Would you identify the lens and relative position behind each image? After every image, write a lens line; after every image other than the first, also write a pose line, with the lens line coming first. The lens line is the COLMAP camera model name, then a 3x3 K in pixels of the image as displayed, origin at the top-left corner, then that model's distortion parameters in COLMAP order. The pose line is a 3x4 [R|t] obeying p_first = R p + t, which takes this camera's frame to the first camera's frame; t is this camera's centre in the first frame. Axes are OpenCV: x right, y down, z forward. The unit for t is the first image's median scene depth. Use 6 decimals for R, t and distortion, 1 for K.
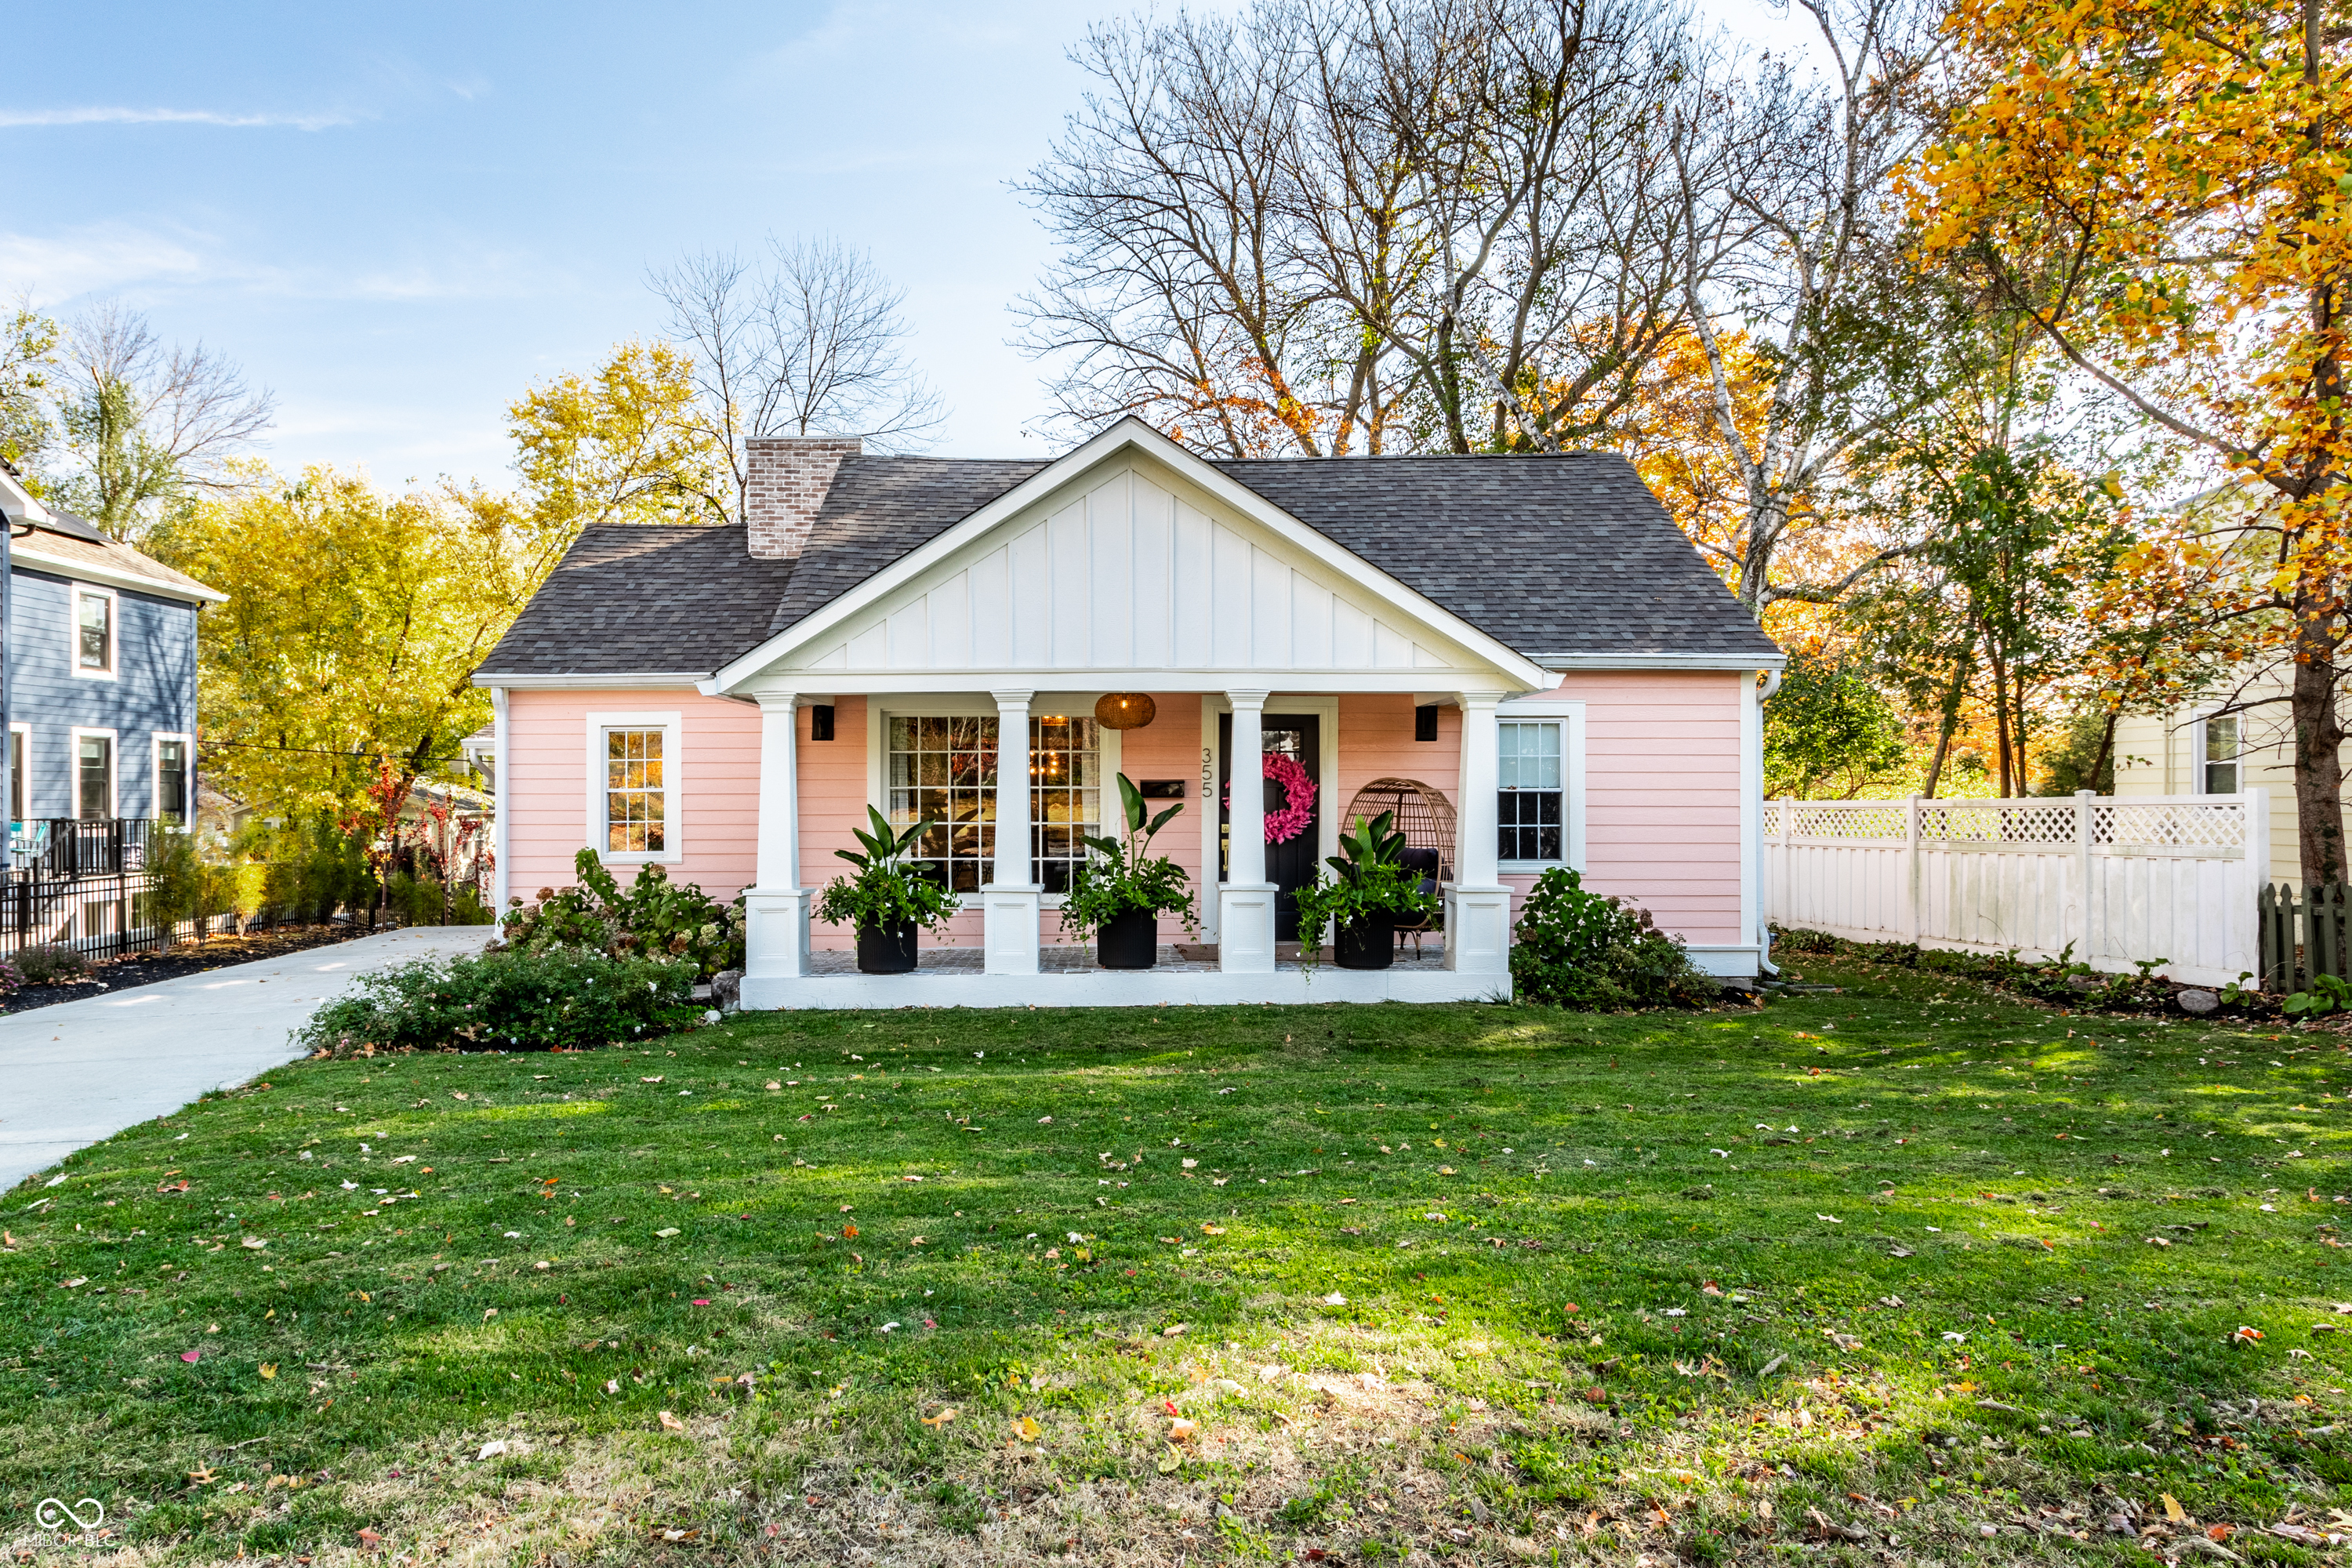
lens RADIAL K [[1328.2, 0, 1176.0], [0, 1328.2, 784.0], [0, 0, 1]] dist [-0.001518, -0.000150]
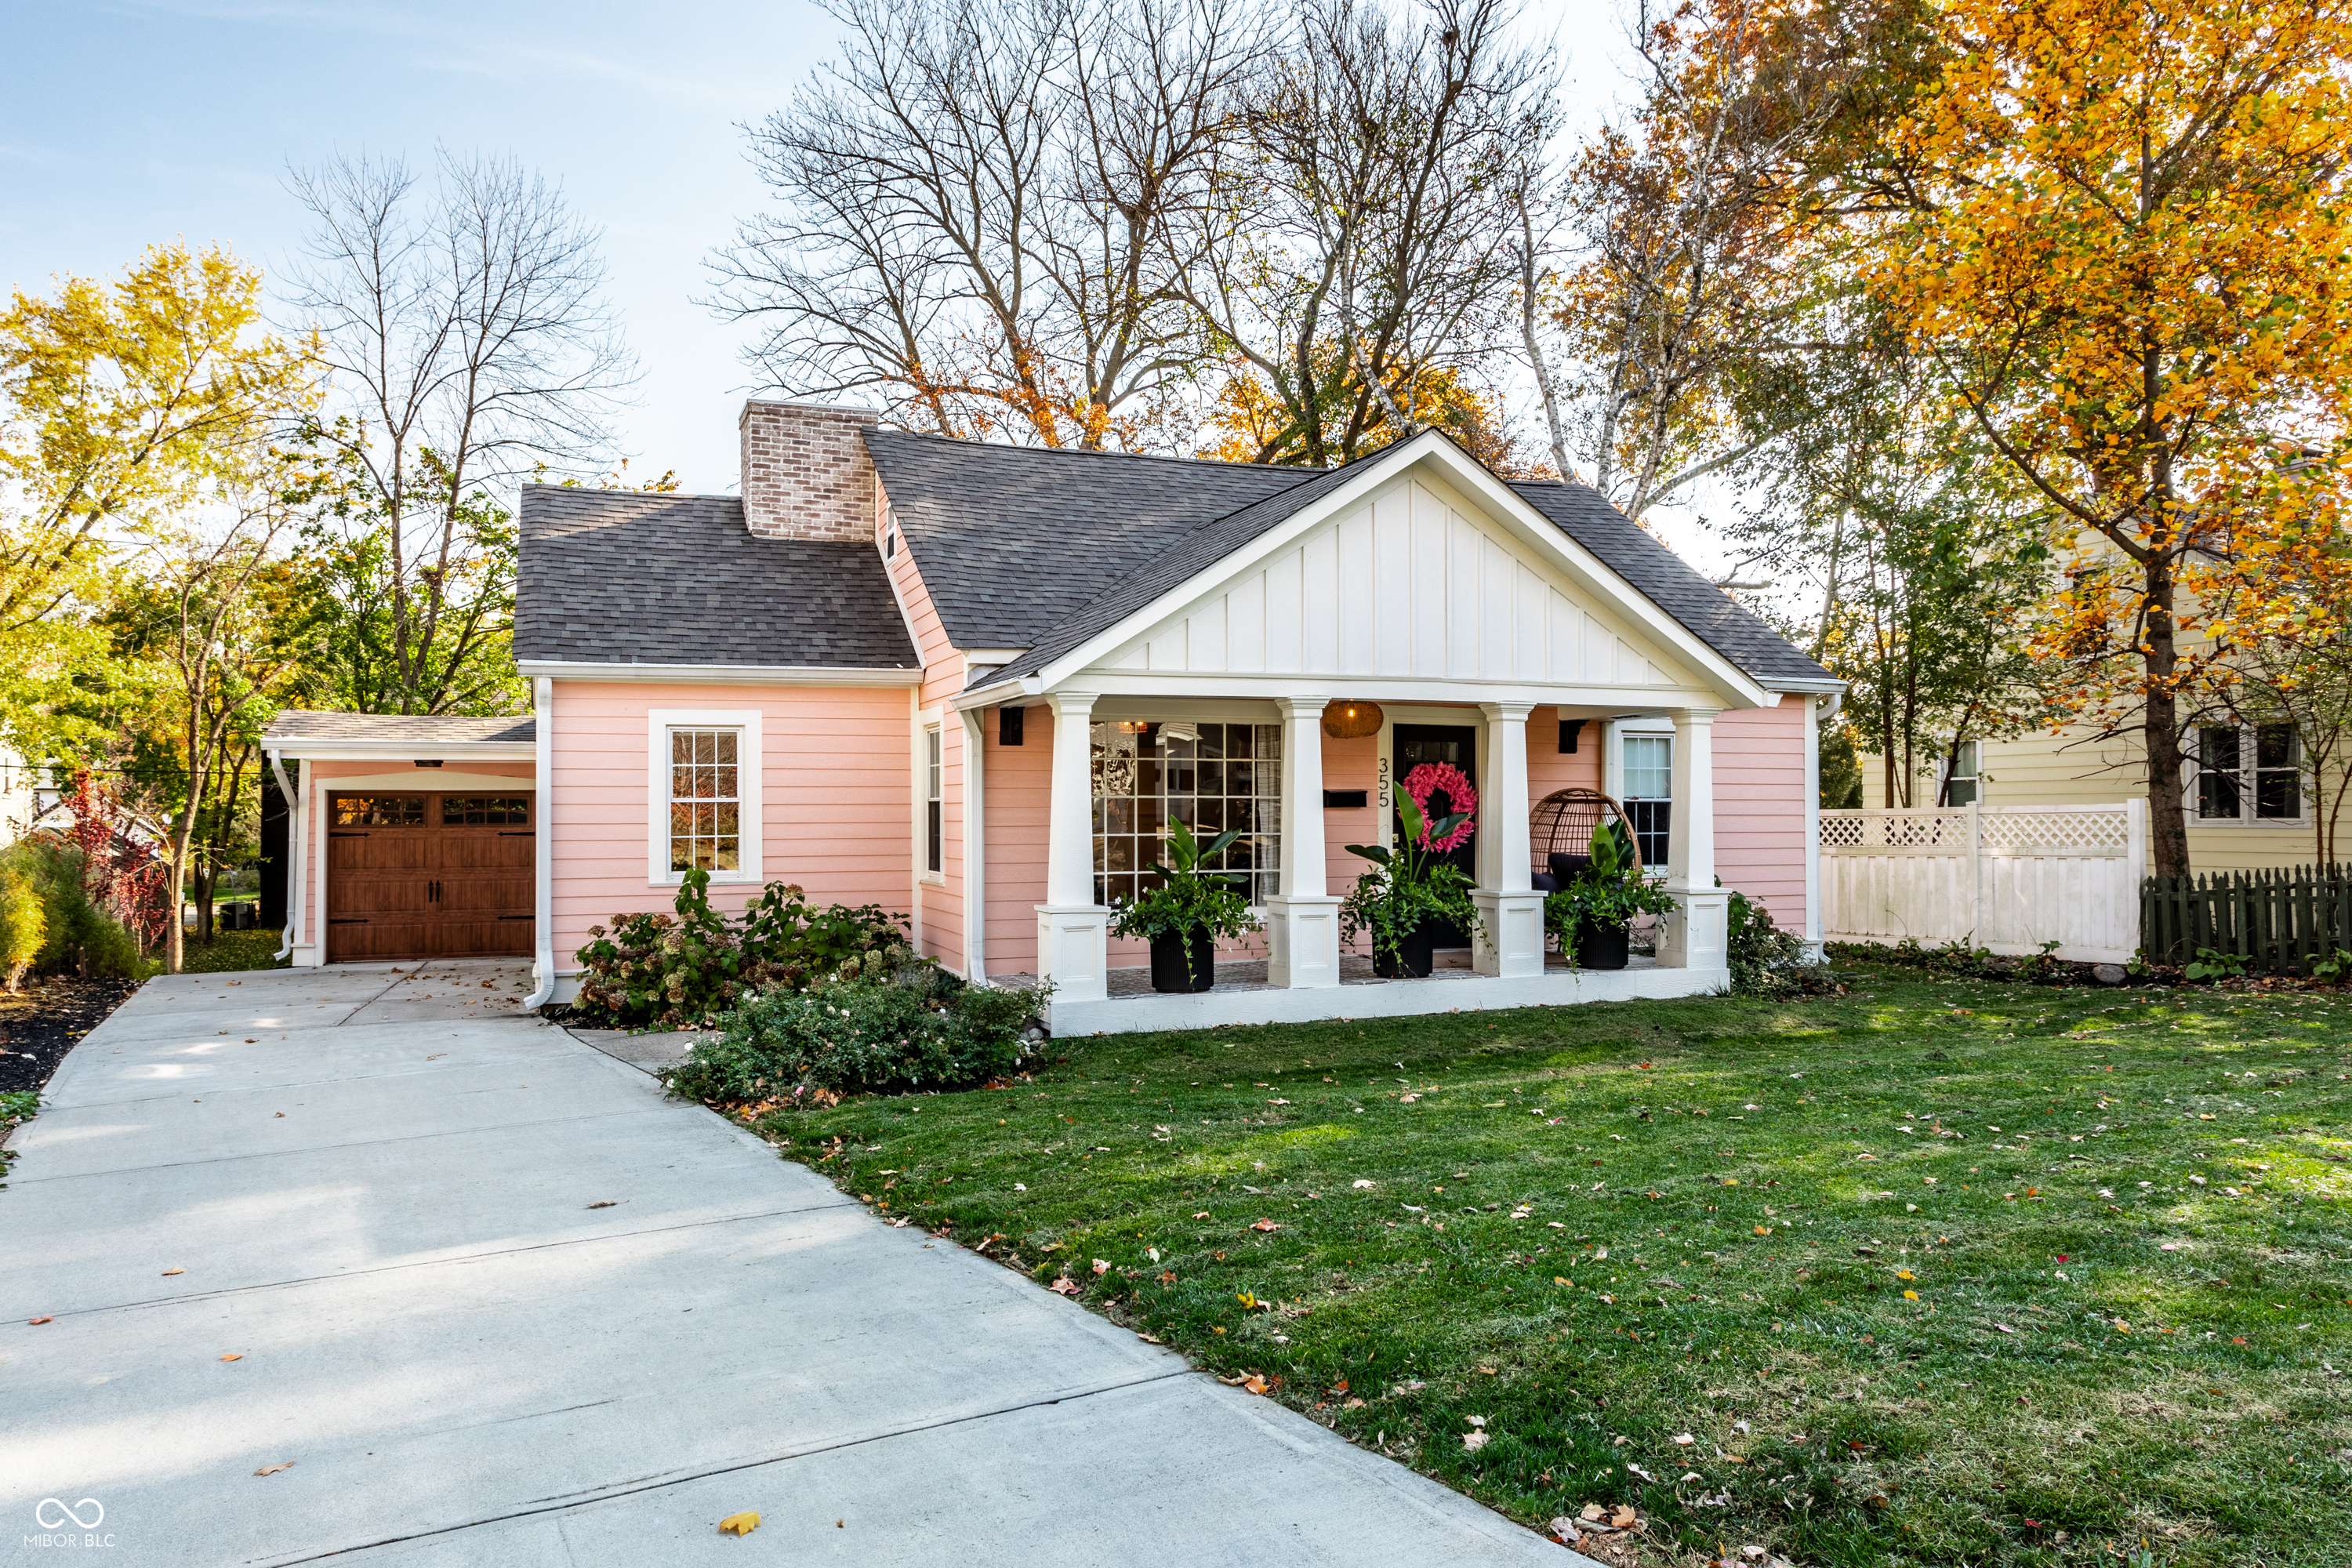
lens RADIAL K [[1412.8, 0, 1176.0], [0, 1412.8, 784.0], [0, 0, 1]] dist [0.001480, 0.000765]
pose [[0.948973, 0.004733, 0.315321, -0.410706], [-0.000612, 0.999913, -0.013166, 0.005940], [-0.315356, 0.012301, 0.948894, 0.033822]]
